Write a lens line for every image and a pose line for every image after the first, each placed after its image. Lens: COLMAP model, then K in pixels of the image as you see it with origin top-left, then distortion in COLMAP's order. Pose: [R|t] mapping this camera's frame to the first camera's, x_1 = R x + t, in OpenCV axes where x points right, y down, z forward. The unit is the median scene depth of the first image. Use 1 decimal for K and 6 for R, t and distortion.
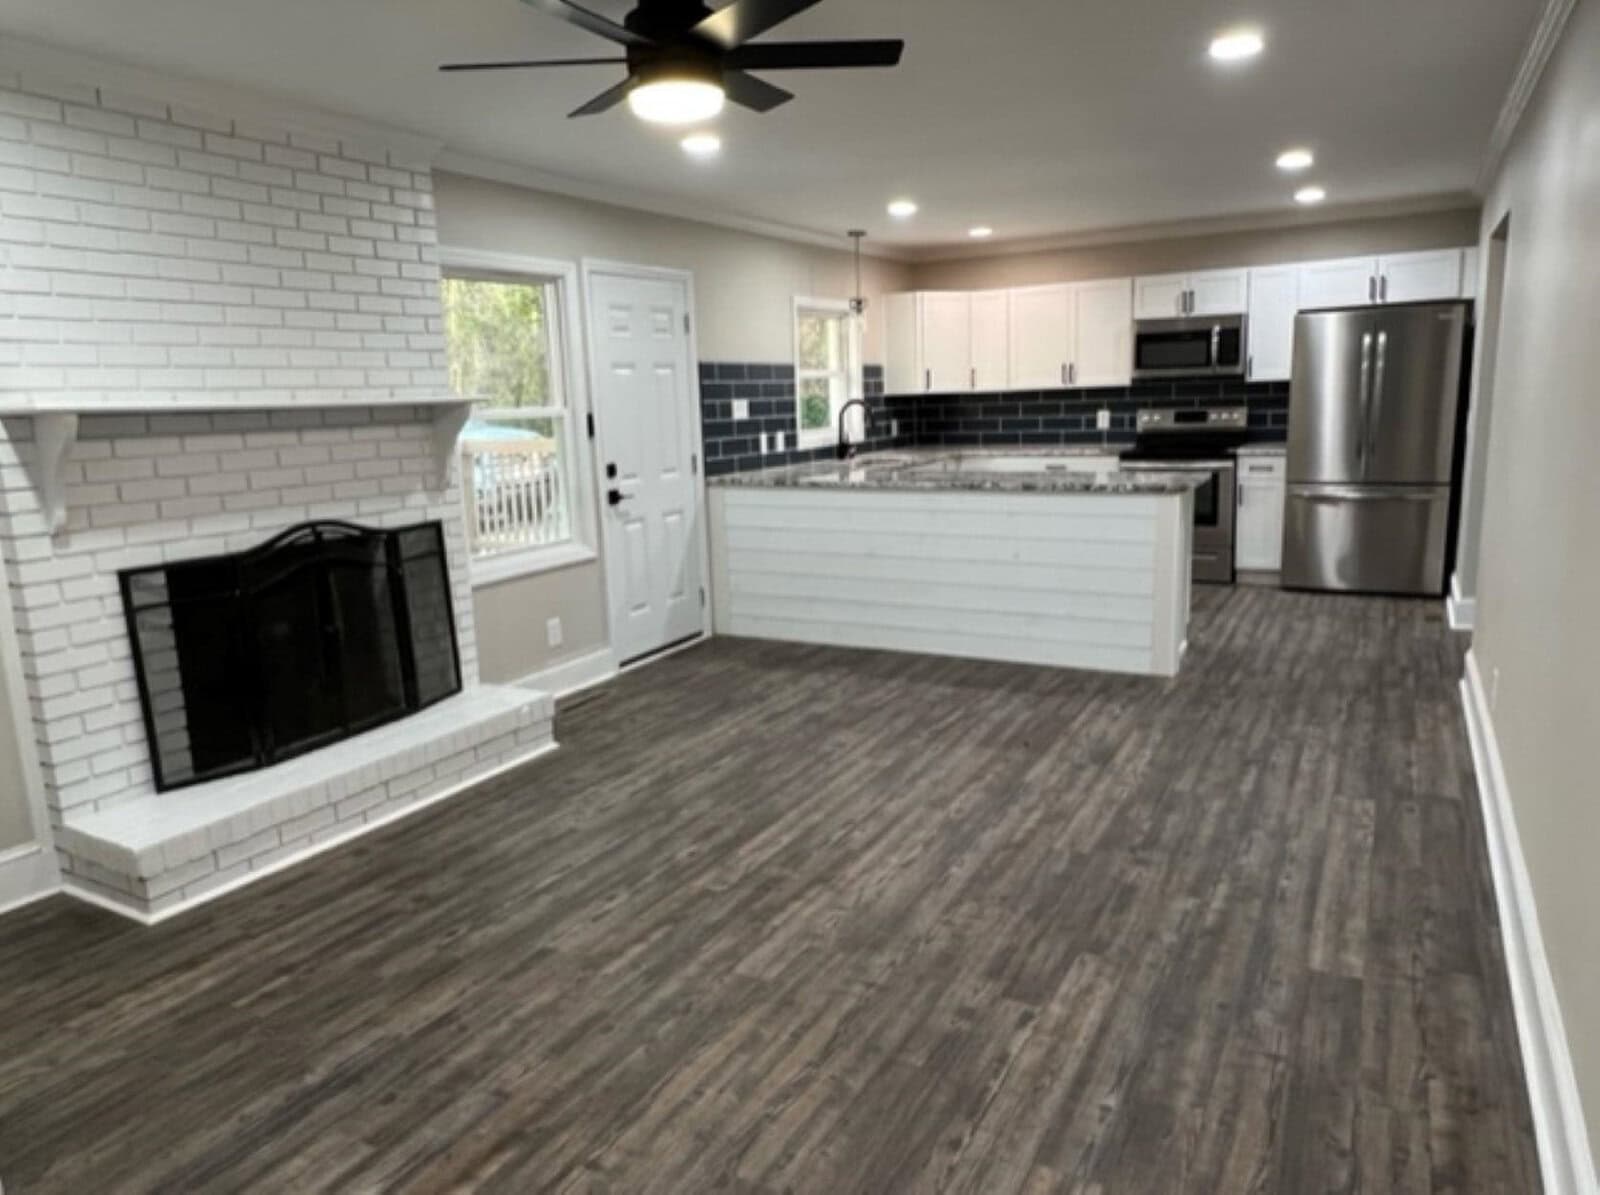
lens RADIAL K [[1075.2, 0, 799.9], [0, 1075.2, 592.8], [0, 0, 1]] dist [0.018937, -0.000241]
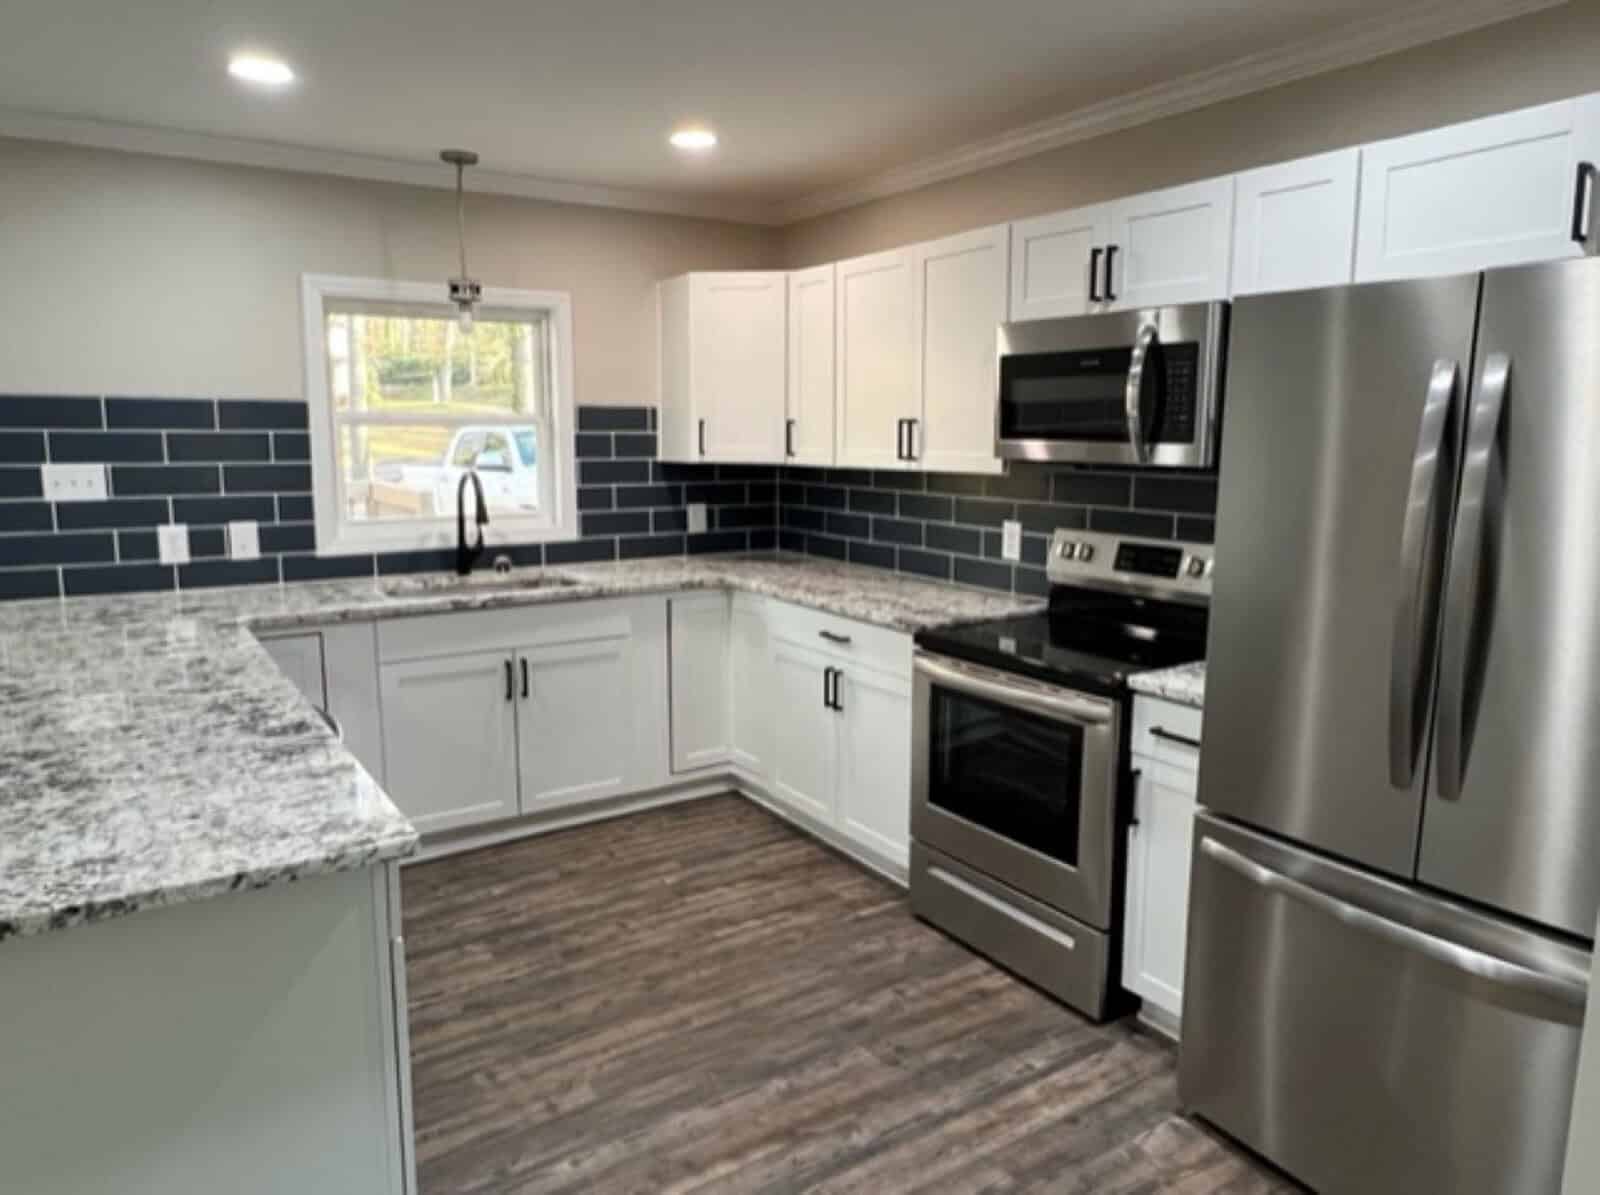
lens RADIAL K [[1075.2, 0, 796.9], [0, 1075.2, 597.1], [0, 0, 1]] dist [0.018937, -0.000241]
pose [[0.875462, 0.115991, -0.469162, 0.888486], [-0.123581, 0.992226, 0.014704, -0.281016], [0.467220, 0.045107, 0.882990, 1.174104]]
